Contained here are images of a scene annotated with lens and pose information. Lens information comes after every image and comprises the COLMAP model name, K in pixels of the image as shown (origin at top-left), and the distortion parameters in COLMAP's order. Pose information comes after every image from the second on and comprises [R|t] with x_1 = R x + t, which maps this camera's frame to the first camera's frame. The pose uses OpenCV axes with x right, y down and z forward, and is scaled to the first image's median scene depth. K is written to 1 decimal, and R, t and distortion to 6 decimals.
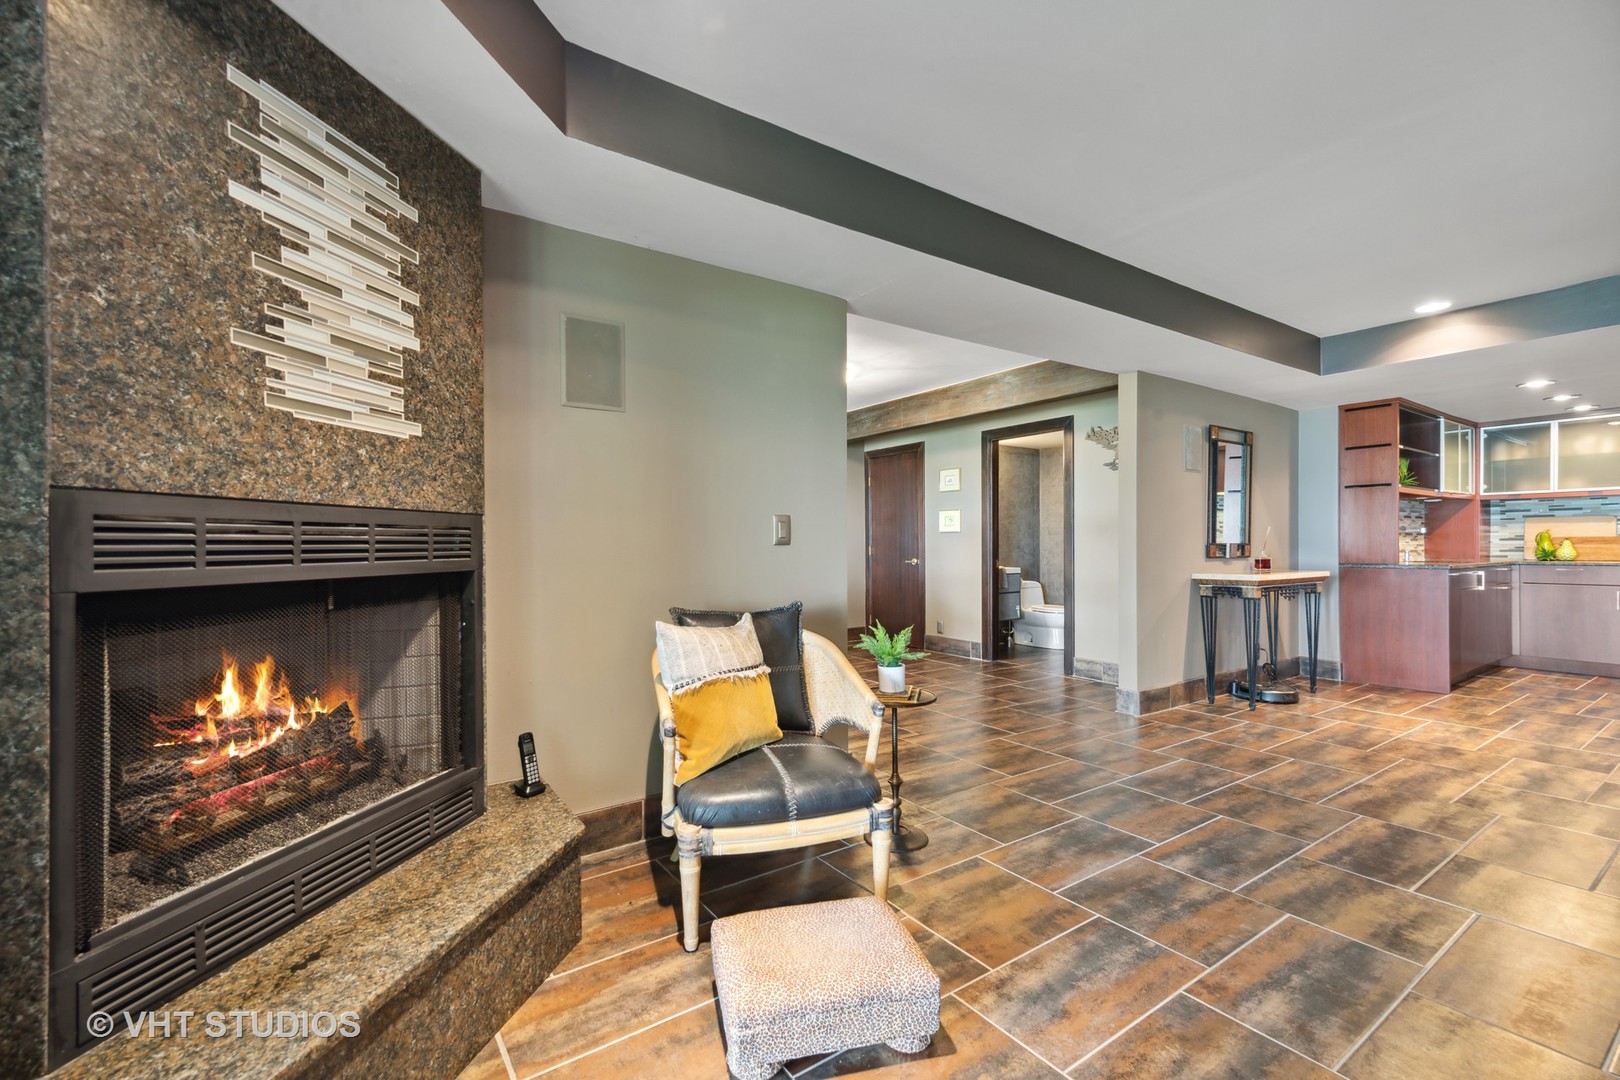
lens RADIAL K [[696.6, 0, 811.4], [0, 696.6, 539.1], [0, 0, 1]] dist [0.018200, -0.003231]
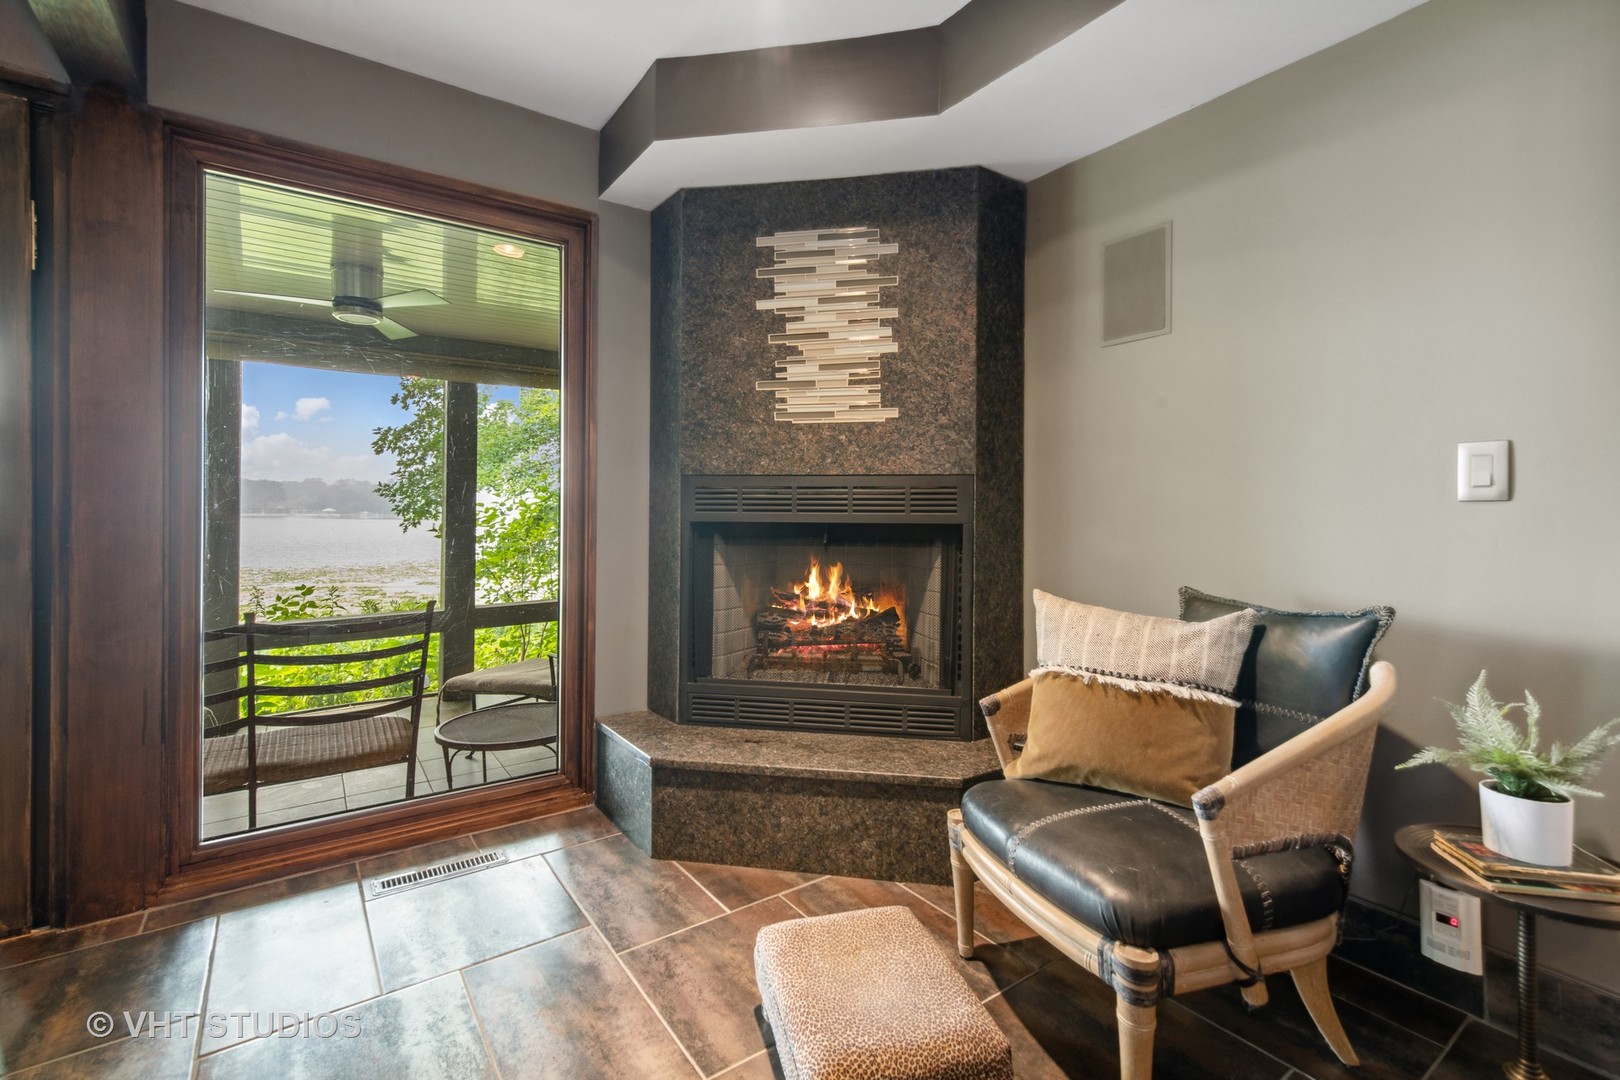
lens RADIAL K [[733.8, 0, 833.7], [0, 733.8, 515.6], [0, 0, 1]] dist [0.002508, -0.000314]
pose [[0.006112, 0.016318, -0.999848, 0.952629], [0.002472, 0.999864, 0.016333, 0.014930], [0.999978, -0.002571, 0.006070, 1.036854]]
